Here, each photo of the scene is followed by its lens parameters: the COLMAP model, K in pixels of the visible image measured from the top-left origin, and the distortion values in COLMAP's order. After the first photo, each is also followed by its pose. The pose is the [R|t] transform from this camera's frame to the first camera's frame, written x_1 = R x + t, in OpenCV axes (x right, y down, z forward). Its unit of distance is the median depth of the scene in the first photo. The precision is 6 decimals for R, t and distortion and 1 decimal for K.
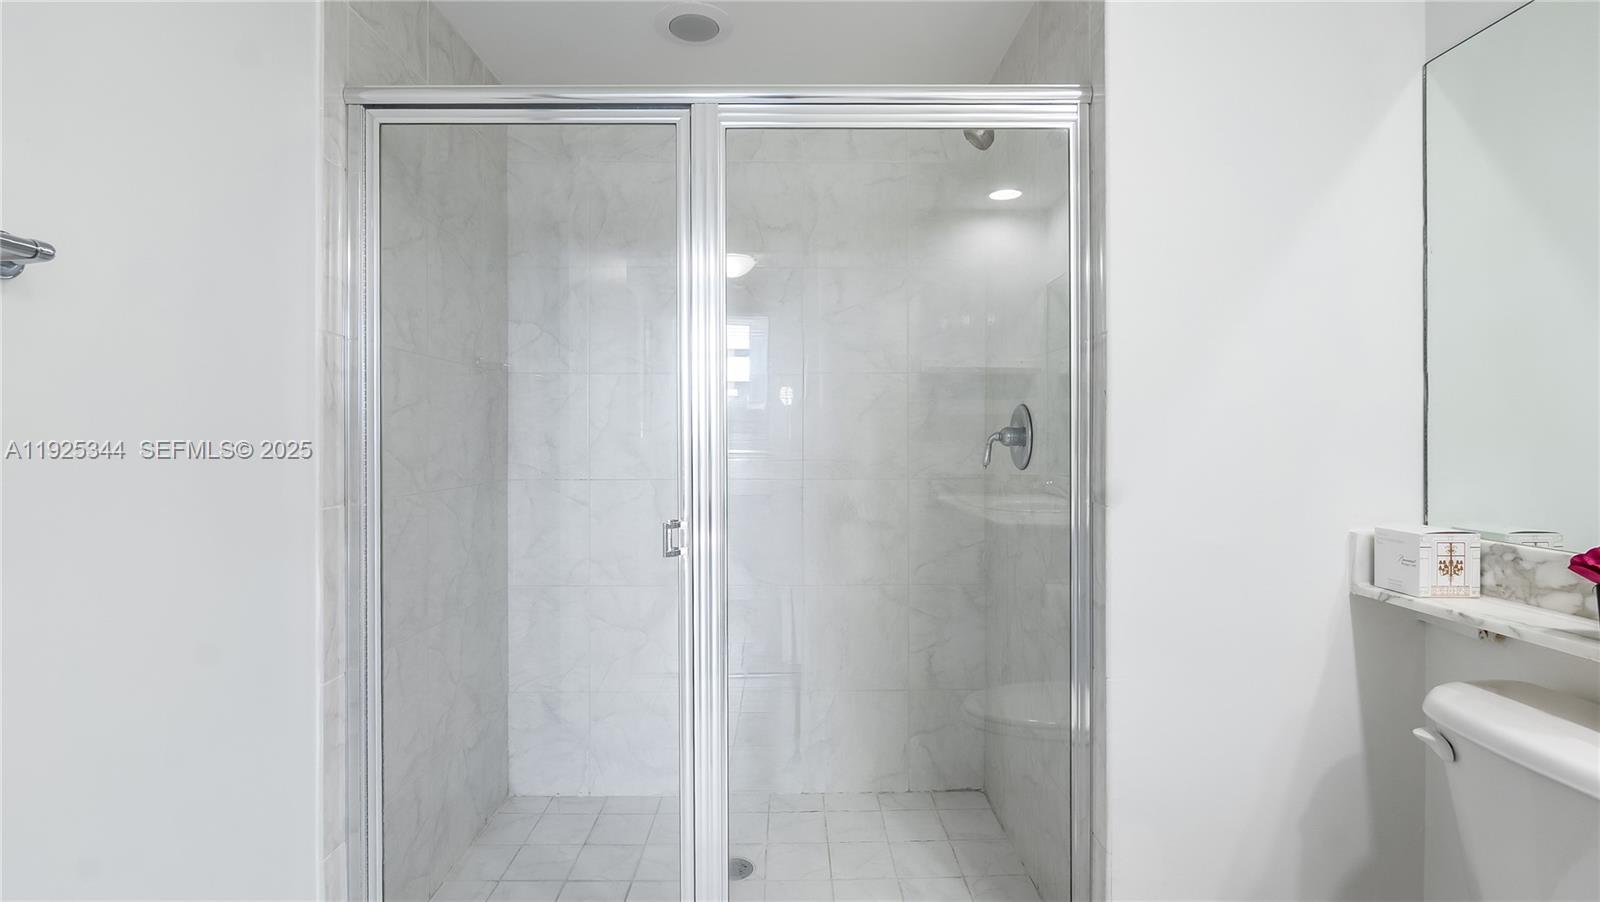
lens RADIAL K [[744.4, 0, 795.8], [0, 744.4, 437.9], [0, 0, 1]] dist [-0.003332, -0.002336]
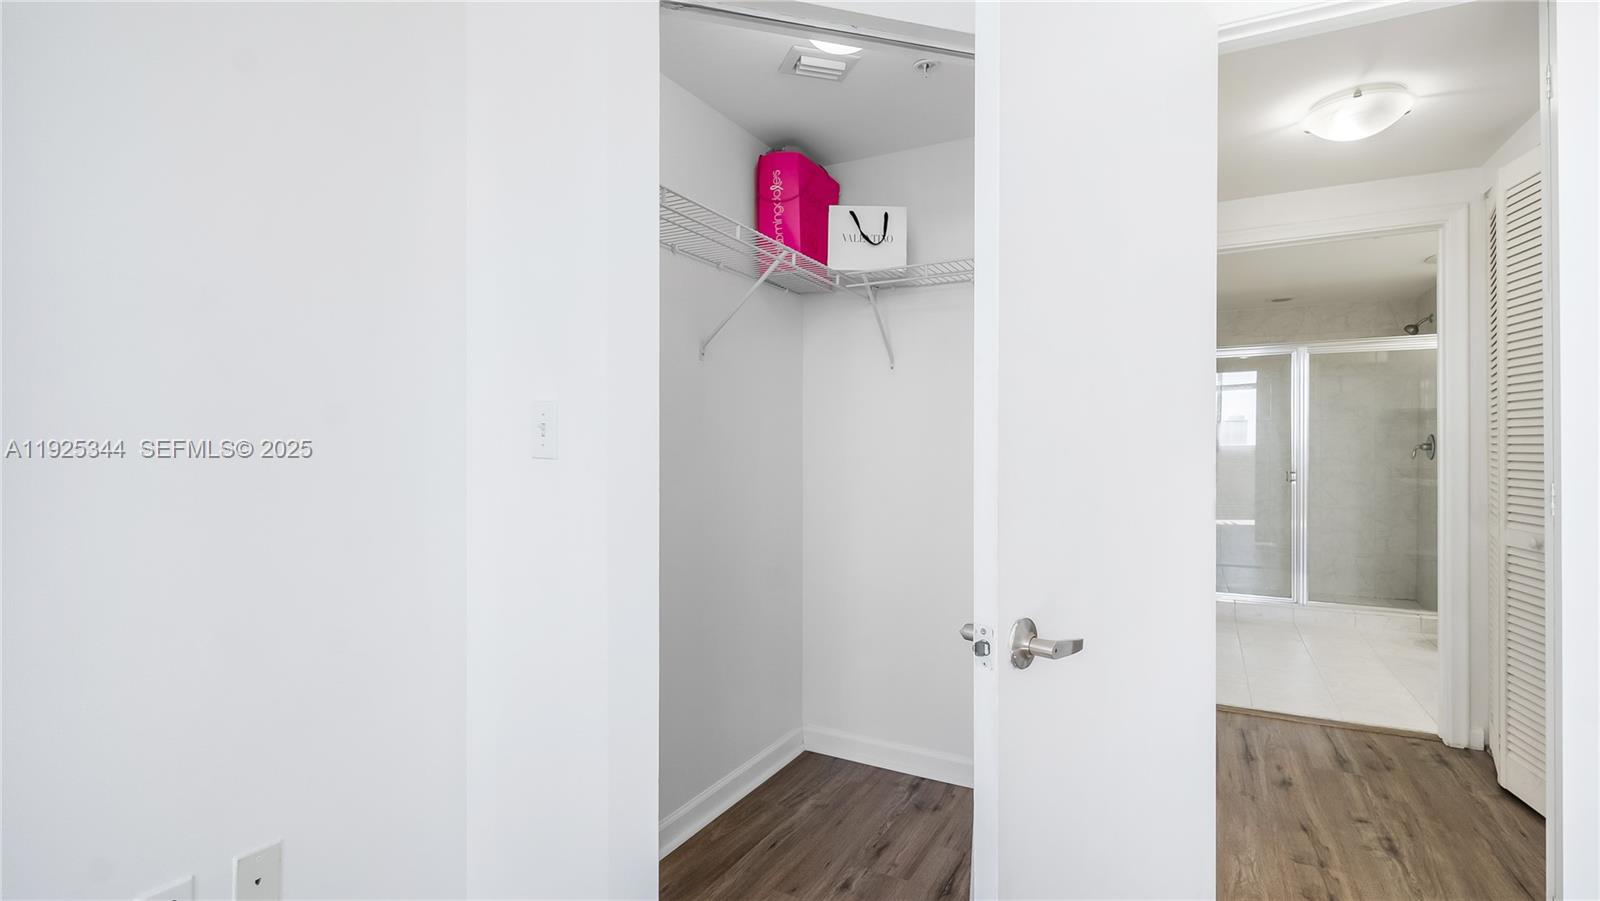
lens RADIAL K [[738.8, 0, 800.5], [0, 738.8, 444.5], [0, 0, 1]] dist [-0.011658, 0.002555]
pose [[0.869995, 0.005773, -0.493027, -0.457542], [-0.002603, 0.999971, 0.007116, -0.030587], [0.493054, -0.004907, 0.869985, -3.057050]]
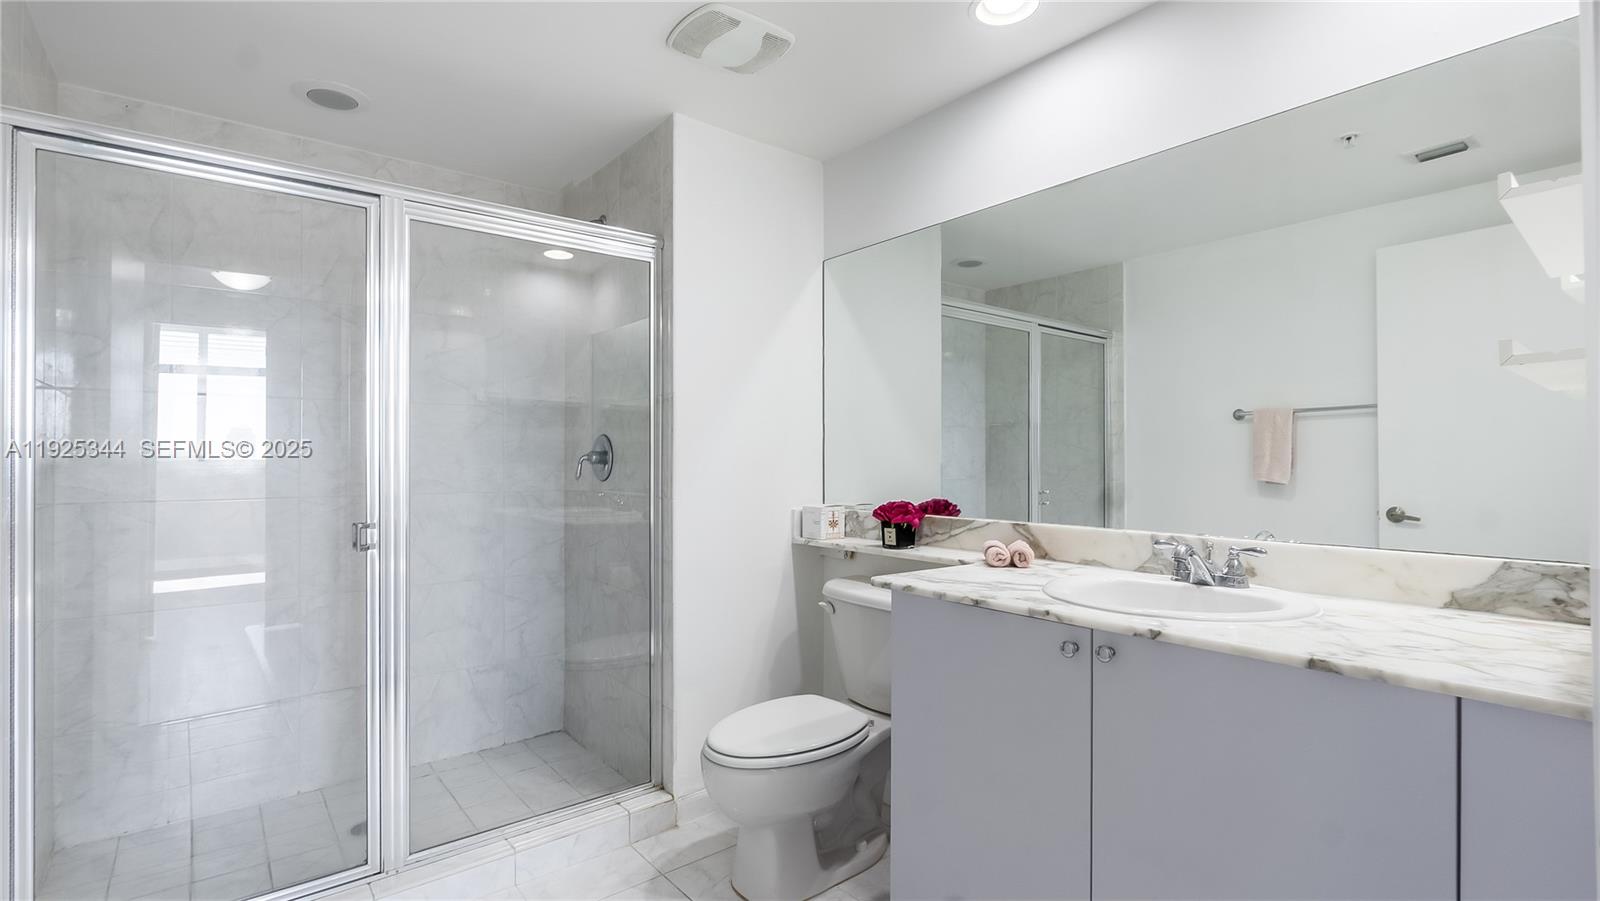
lens RADIAL K [[738.8, 0, 804.2], [0, 738.8, 457.7], [0, 0, 1]] dist [-0.011658, 0.002555]
pose [[0.783720, 0.002454, 0.621109, -0.353073], [0.000087, 0.999992, -0.004062, 0.005887], [-0.621114, 0.003237, 0.783714, -0.436727]]
